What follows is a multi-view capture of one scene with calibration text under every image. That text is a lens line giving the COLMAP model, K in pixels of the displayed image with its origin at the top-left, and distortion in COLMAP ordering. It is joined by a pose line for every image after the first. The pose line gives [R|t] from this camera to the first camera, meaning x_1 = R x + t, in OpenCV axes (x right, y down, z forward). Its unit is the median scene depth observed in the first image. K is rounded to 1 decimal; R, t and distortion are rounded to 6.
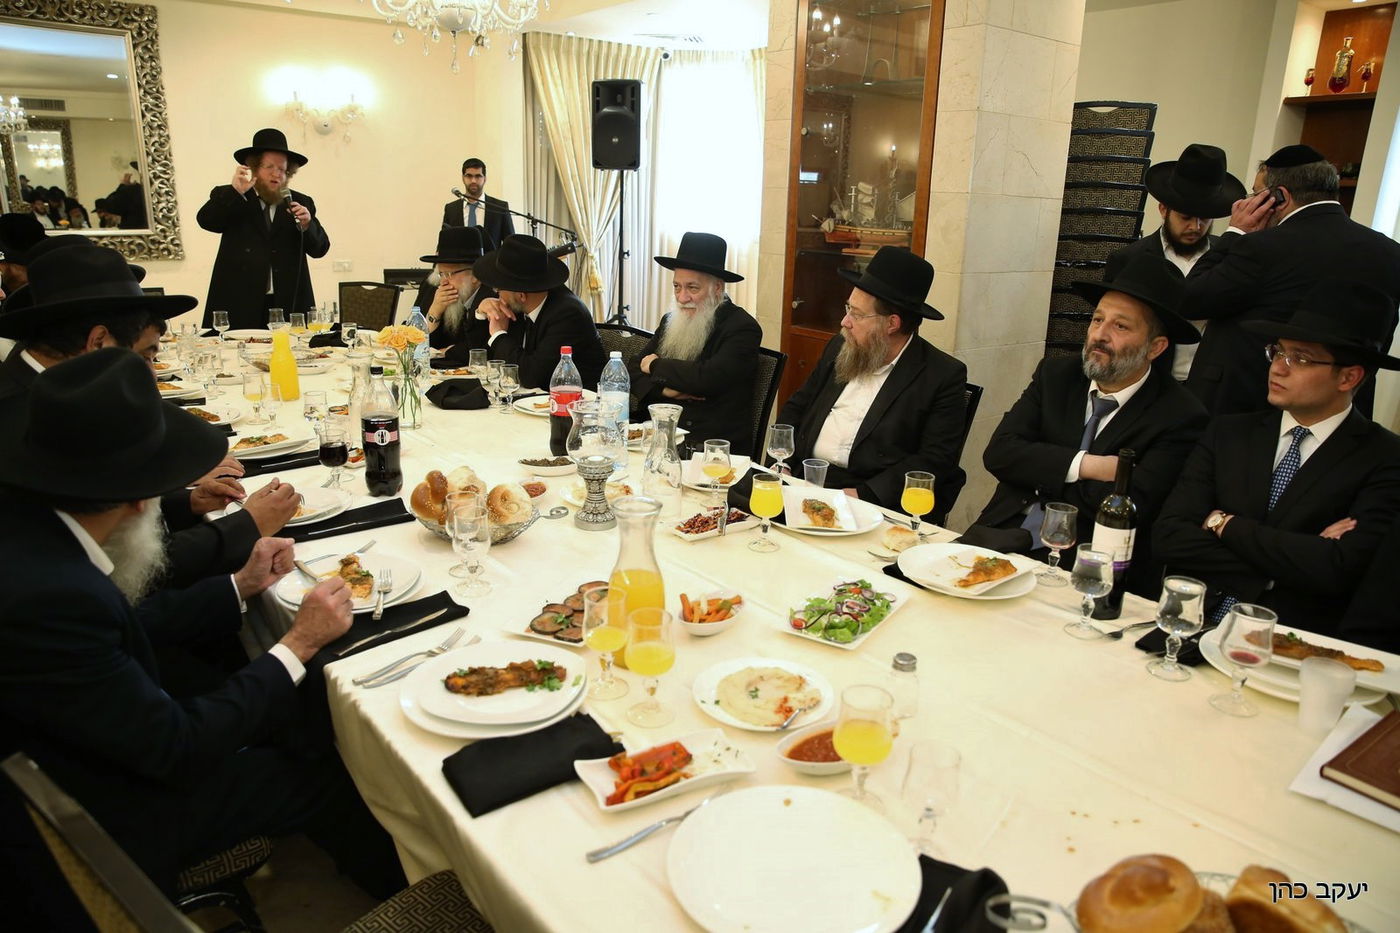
lens RADIAL K [[957.4, 0, 705.5], [0, 957.4, 463.6], [0, 0, 1]] dist [-0.048299, 0.002487]
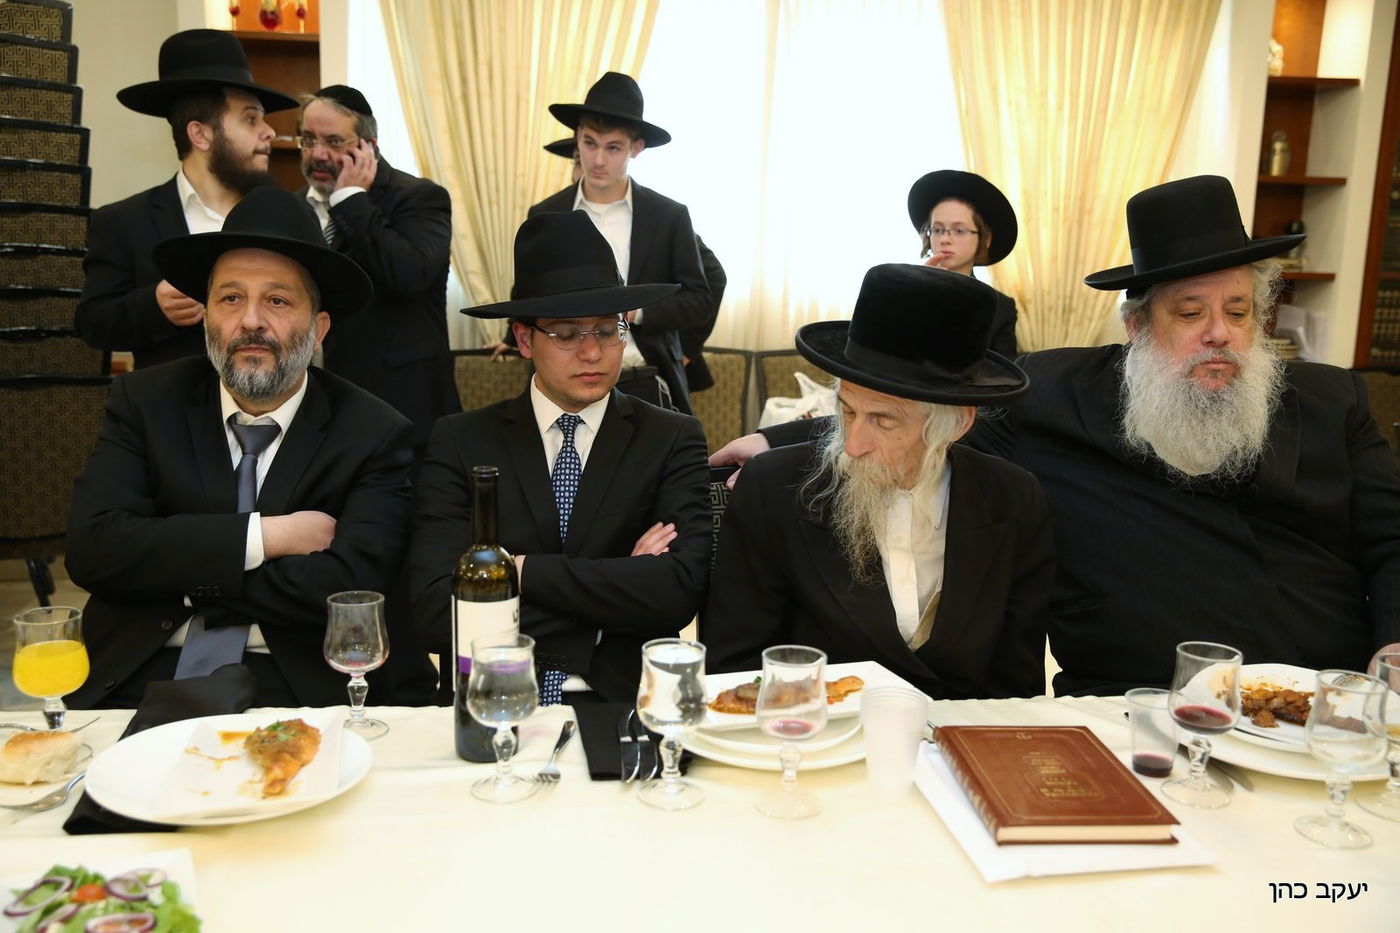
lens RADIAL K [[1247.1, 0, 709.3], [0, 1247.1, 470.9], [0, 0, 1]] dist [-0.056945, 0.070373]
pose [[0.517970, -0.153154, 0.841577, -0.113916], [0.211122, 0.976294, 0.047730, -0.017777], [-0.828936, 0.152952, 0.538025, 0.371107]]
